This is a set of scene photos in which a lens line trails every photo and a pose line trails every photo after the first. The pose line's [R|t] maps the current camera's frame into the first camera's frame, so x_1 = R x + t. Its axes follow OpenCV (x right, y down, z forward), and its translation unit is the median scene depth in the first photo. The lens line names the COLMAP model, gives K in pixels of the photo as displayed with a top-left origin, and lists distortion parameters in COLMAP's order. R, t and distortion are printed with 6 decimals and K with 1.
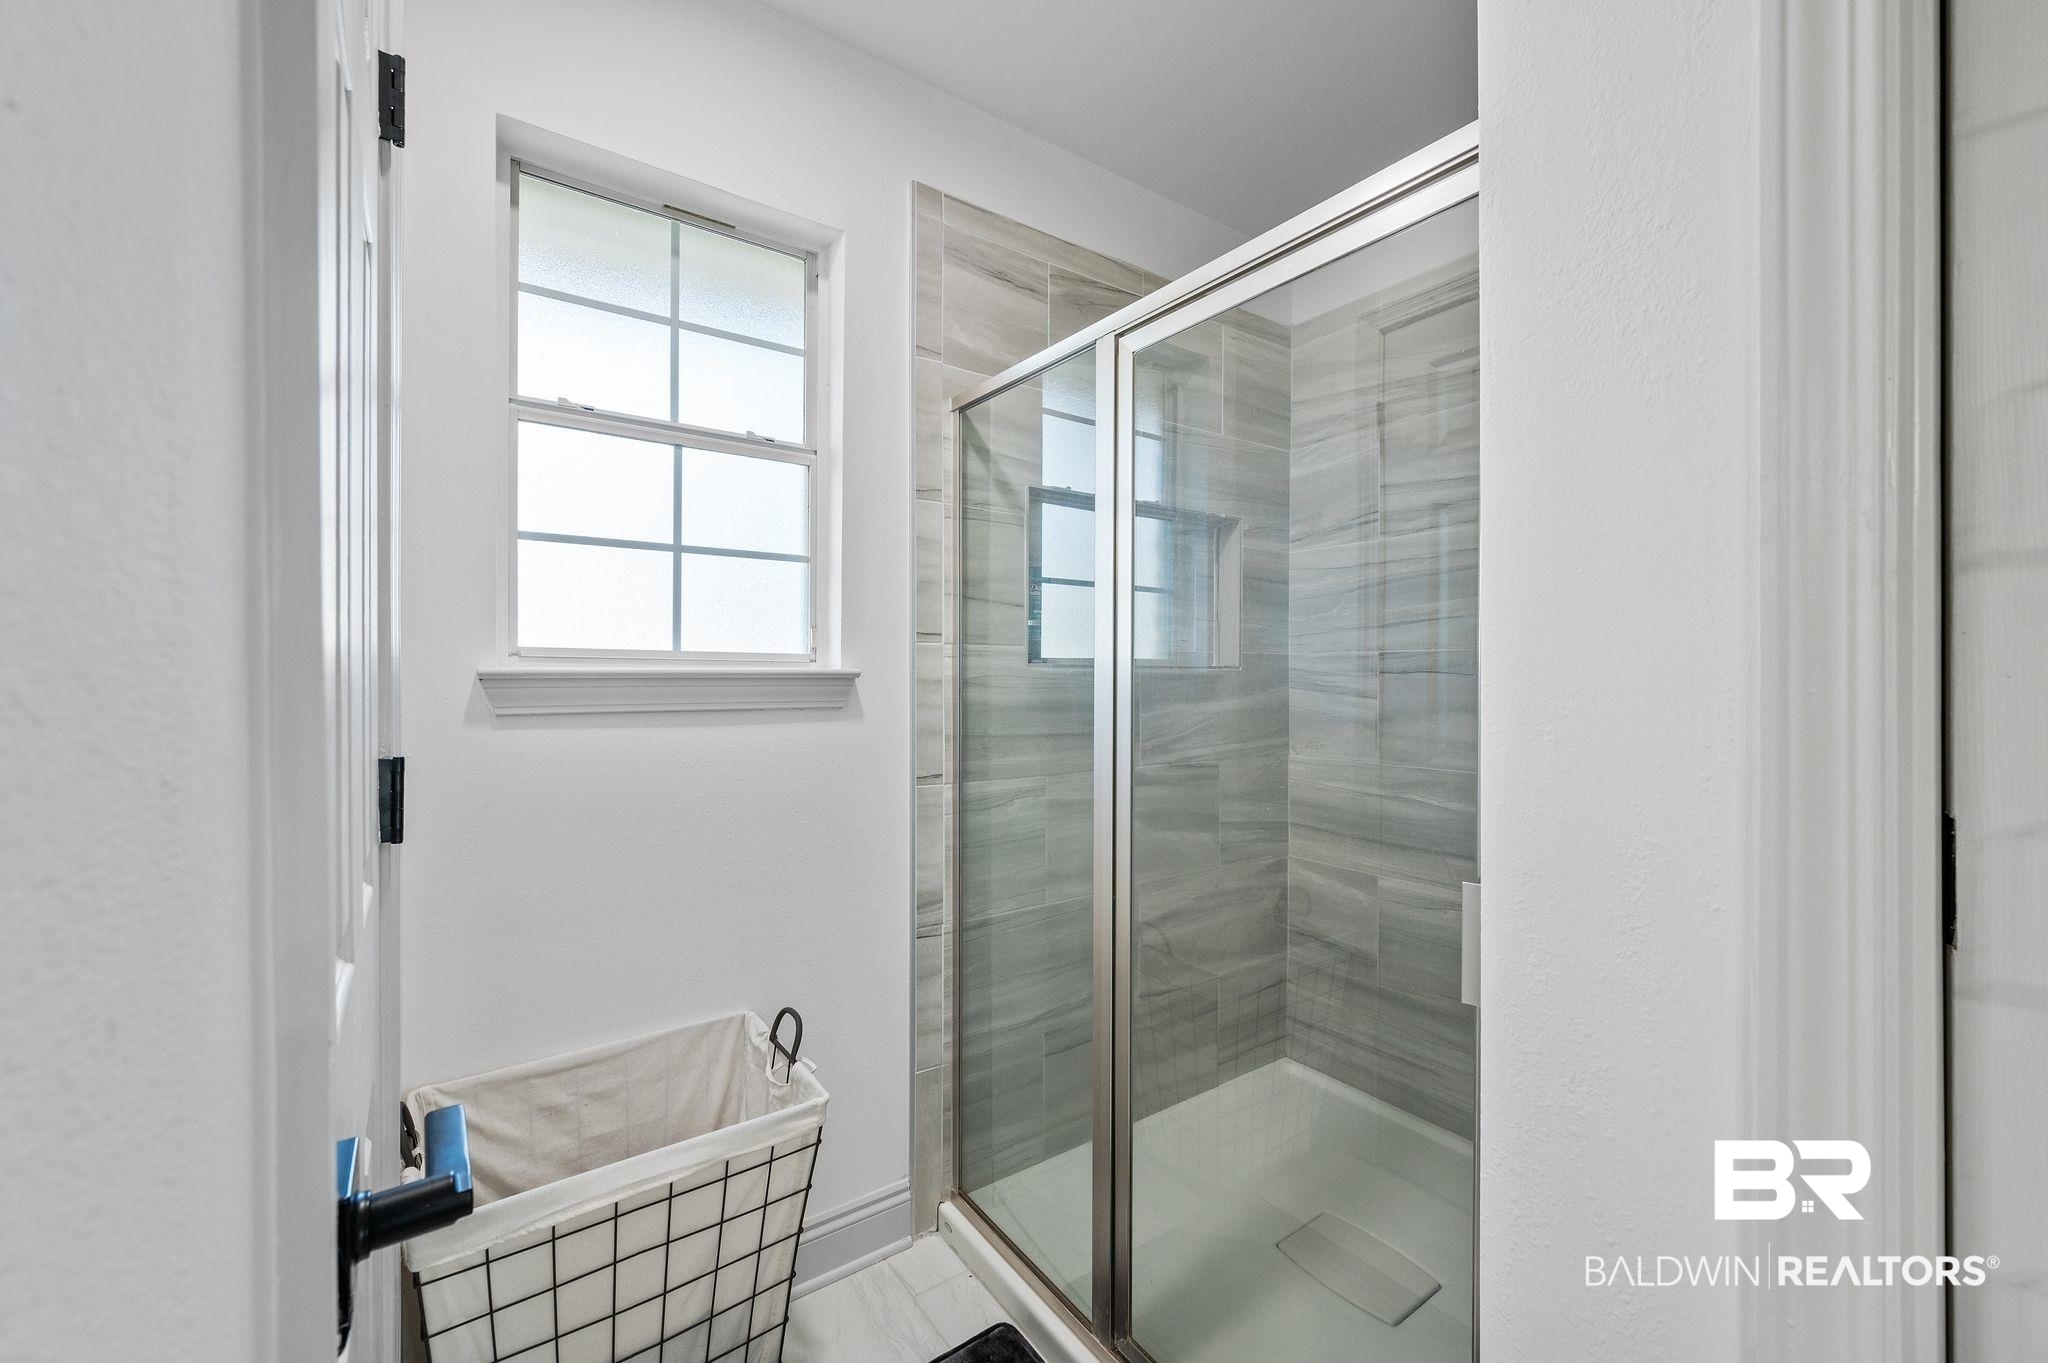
lens RADIAL K [[810.9, 0, 1029.8], [0, 810.9, 672.0], [0, 0, 1]] dist [-0.005398, 0.000020]
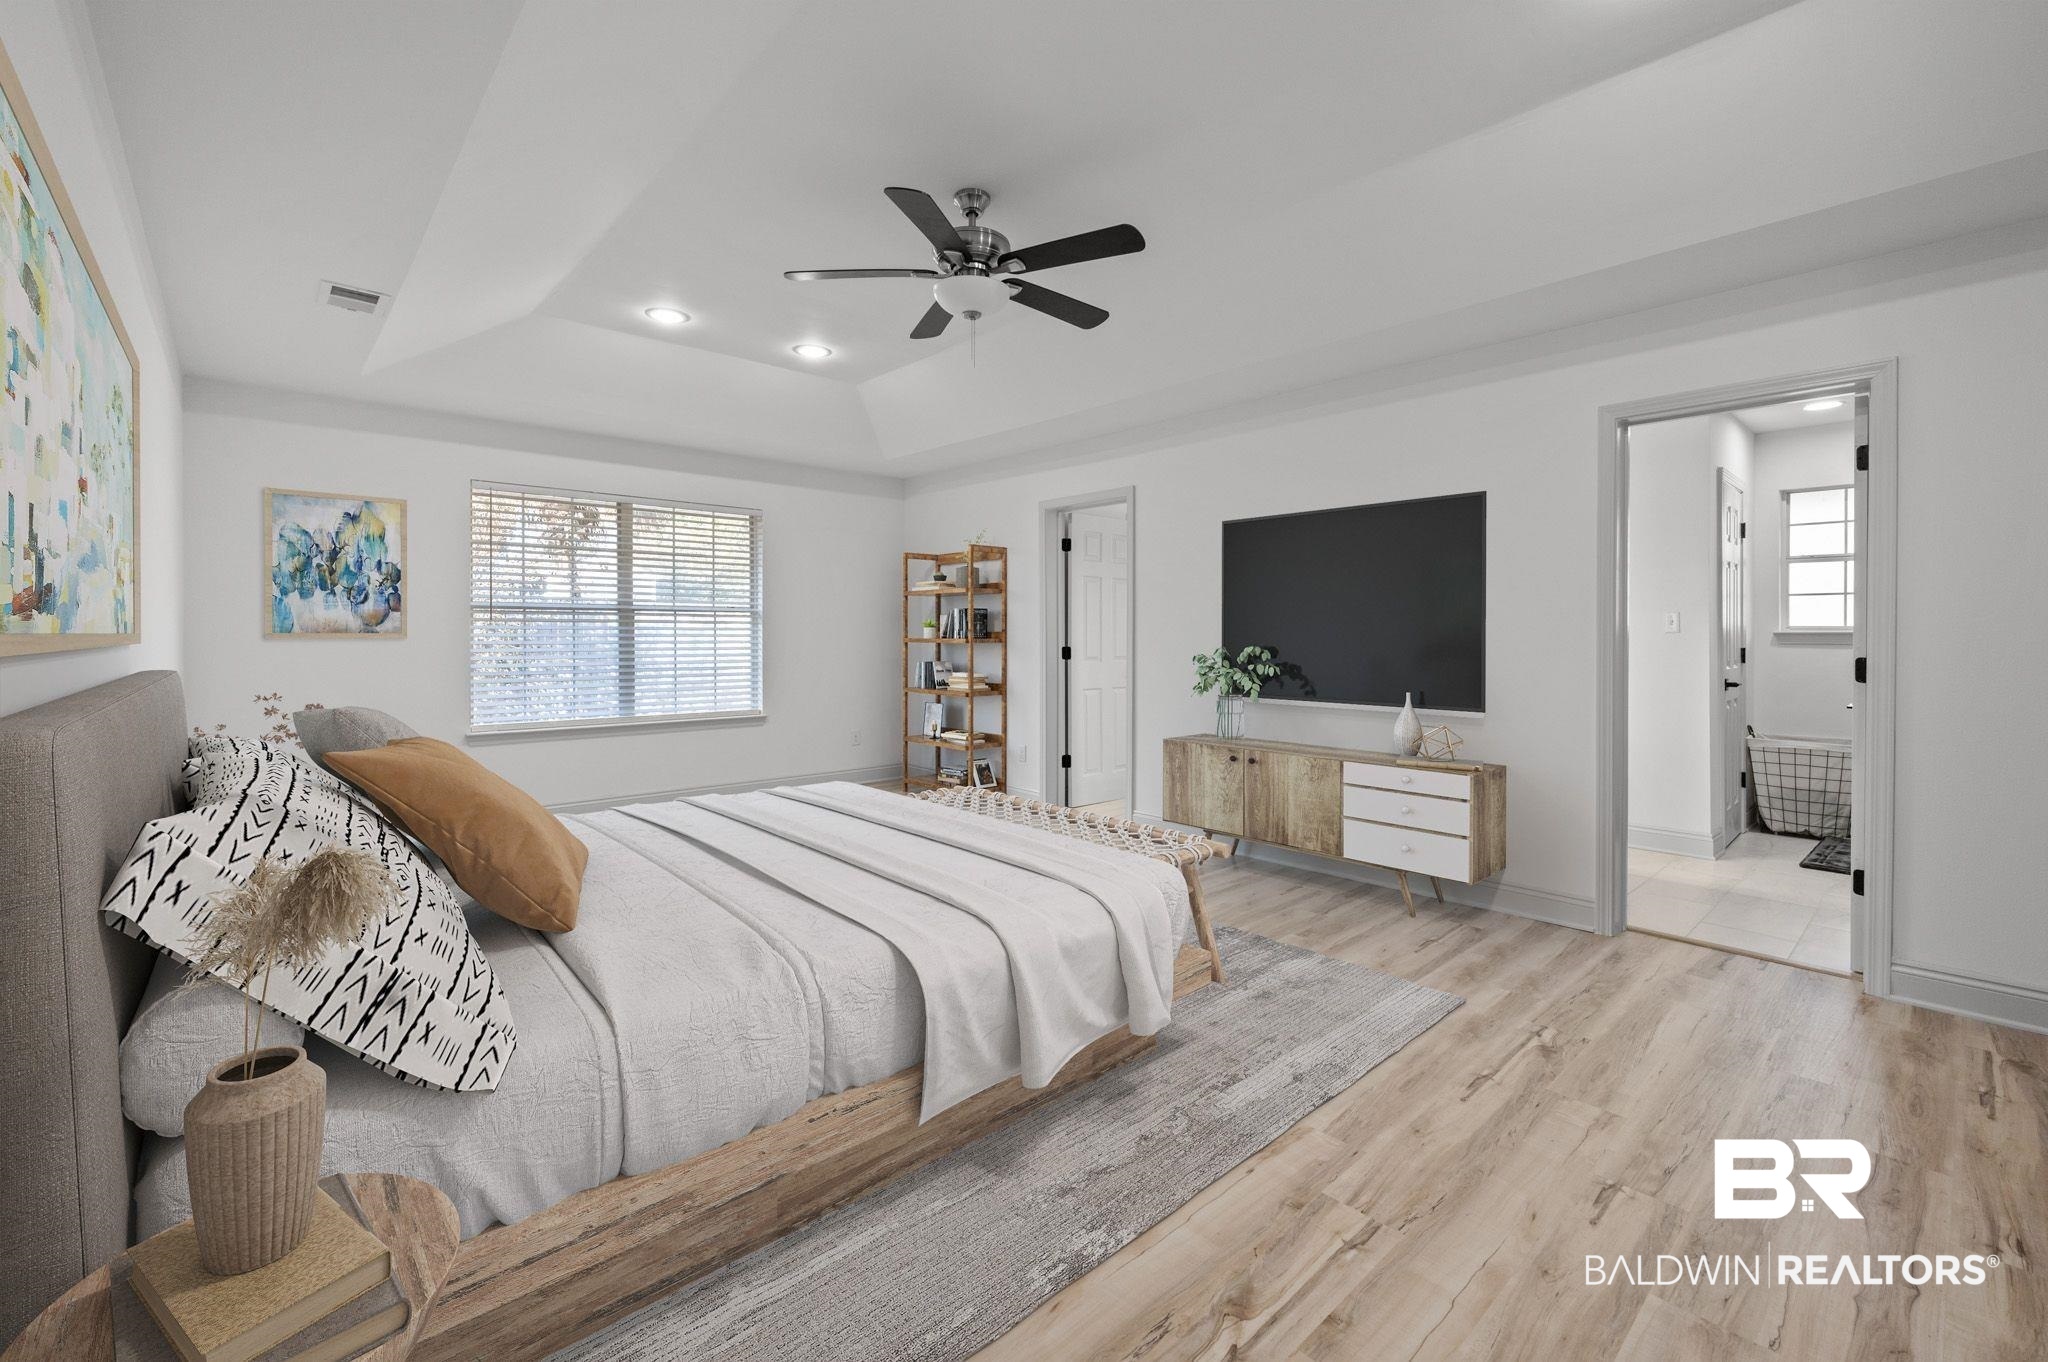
lens RADIAL K [[888.9, 0, 1007.6], [0, 888.9, 641.3], [0, 0, 1]] dist [0.000224, -0.000158]
pose [[0.122838, 0.004674, -0.992416, 2.401446], [0.002216, 0.999985, 0.004984, 0.008631], [0.992424, -0.002812, 0.122826, -2.463933]]
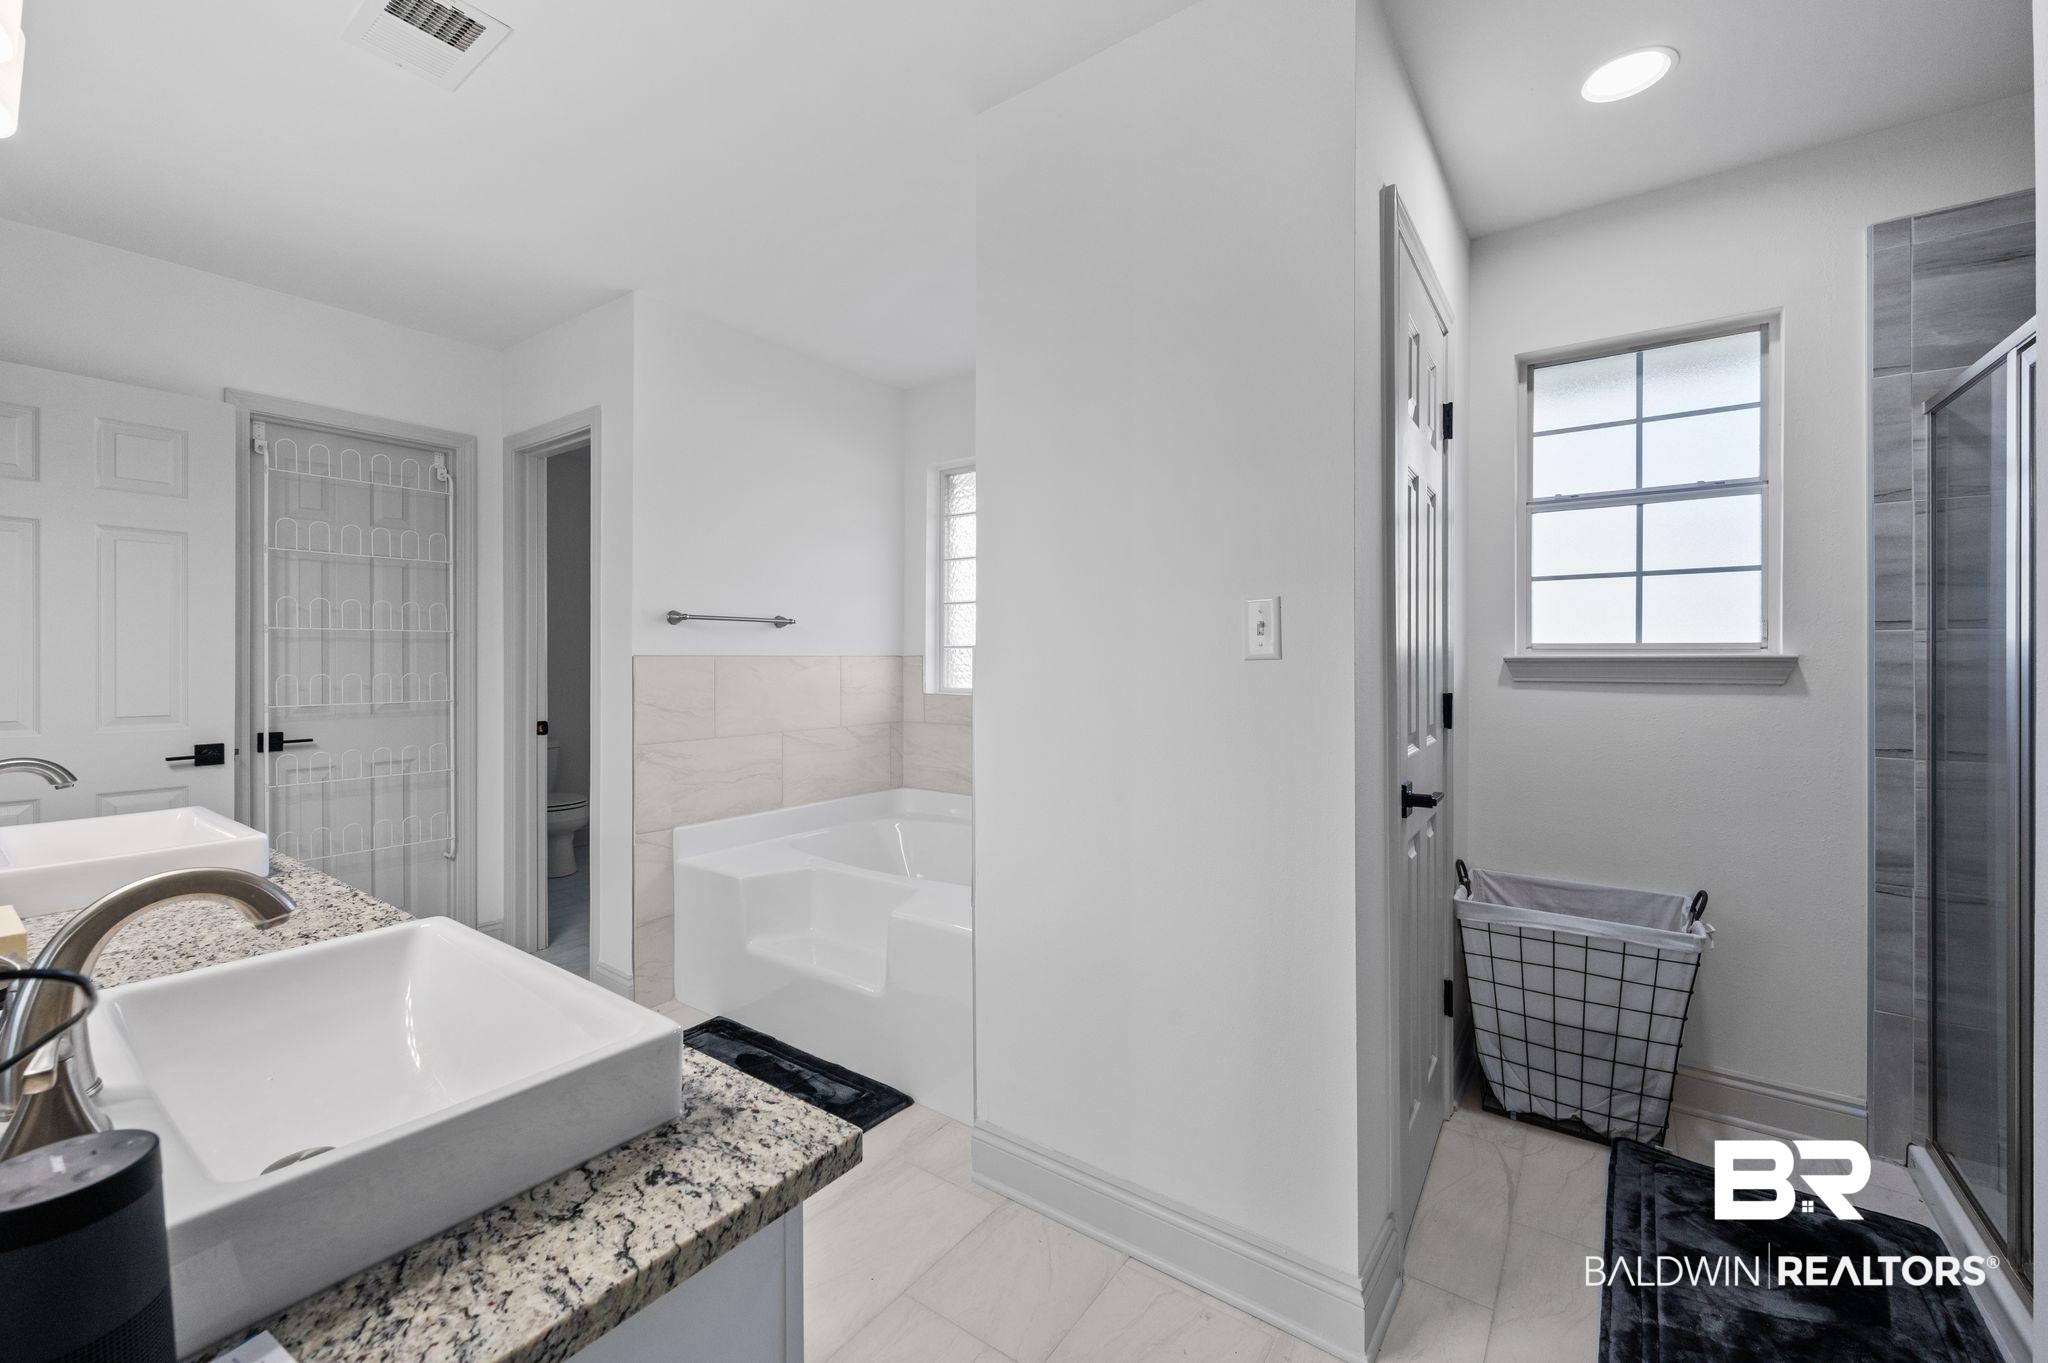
lens RADIAL K [[812.6, 0, 1024.8], [0, 812.6, 669.6], [0, 0, 1]] dist [0.001210, 0.000217]
pose [[0.324966, 0.008222, -0.945690, 0.556493], [0.003180, 0.999947, 0.009787, 0.004114], [0.945720, -0.006187, 0.324923, -0.501257]]
